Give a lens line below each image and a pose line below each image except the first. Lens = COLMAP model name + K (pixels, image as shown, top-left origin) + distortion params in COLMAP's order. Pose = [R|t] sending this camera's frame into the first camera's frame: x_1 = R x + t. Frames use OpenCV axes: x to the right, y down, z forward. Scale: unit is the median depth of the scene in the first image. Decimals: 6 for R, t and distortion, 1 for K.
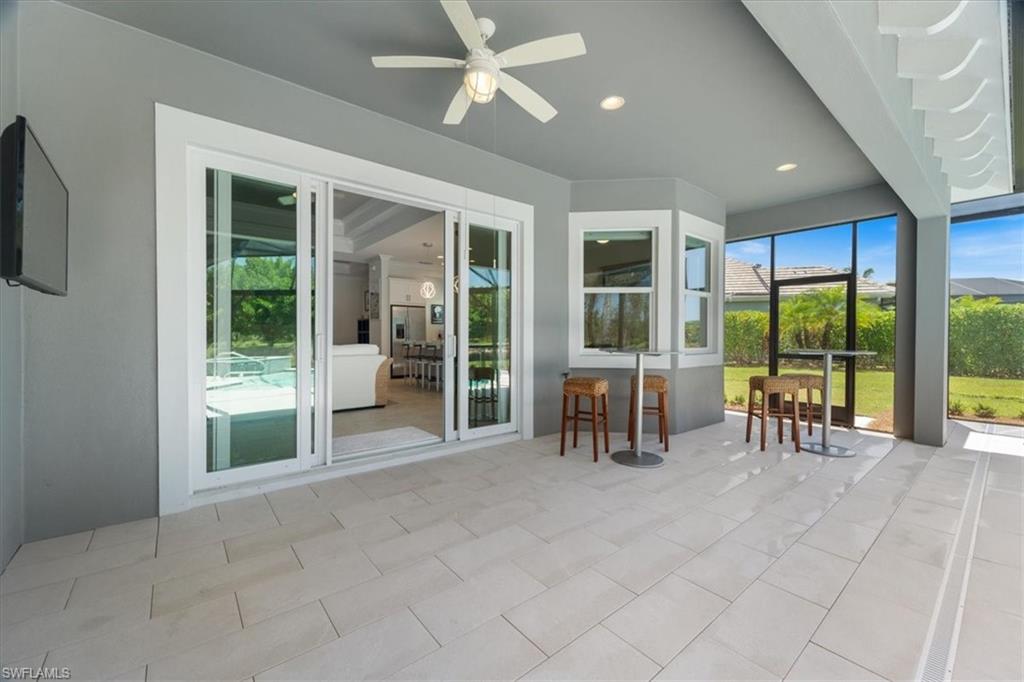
lens RADIAL K [[431.8, 0, 512.8], [0, 431.8, 340.6], [0, 0, 1]] dist [0.001930, 0.000579]
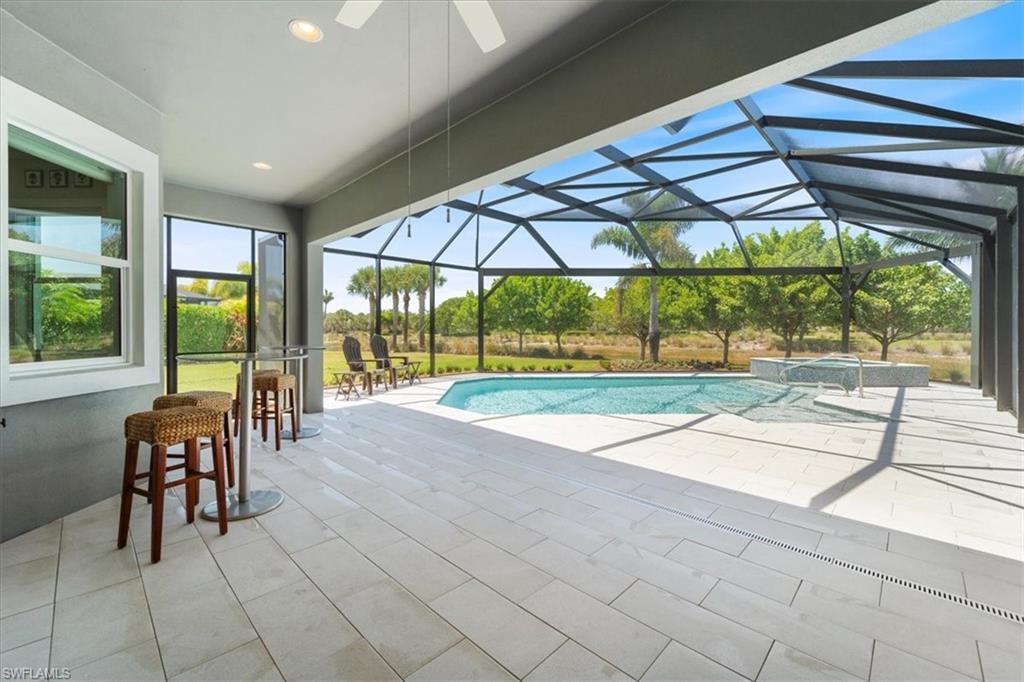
lens RADIAL K [[416.4, 0, 512.5], [0, 416.4, 327.4], [0, 0, 1]] dist [0.000736, 0.000139]
pose [[-0.148477, 0.001126, 0.988915, -0.363516], [0.015208, 0.999884, 0.001145, -0.014121], [-0.988799, 0.015209, -0.148477, 0.505062]]
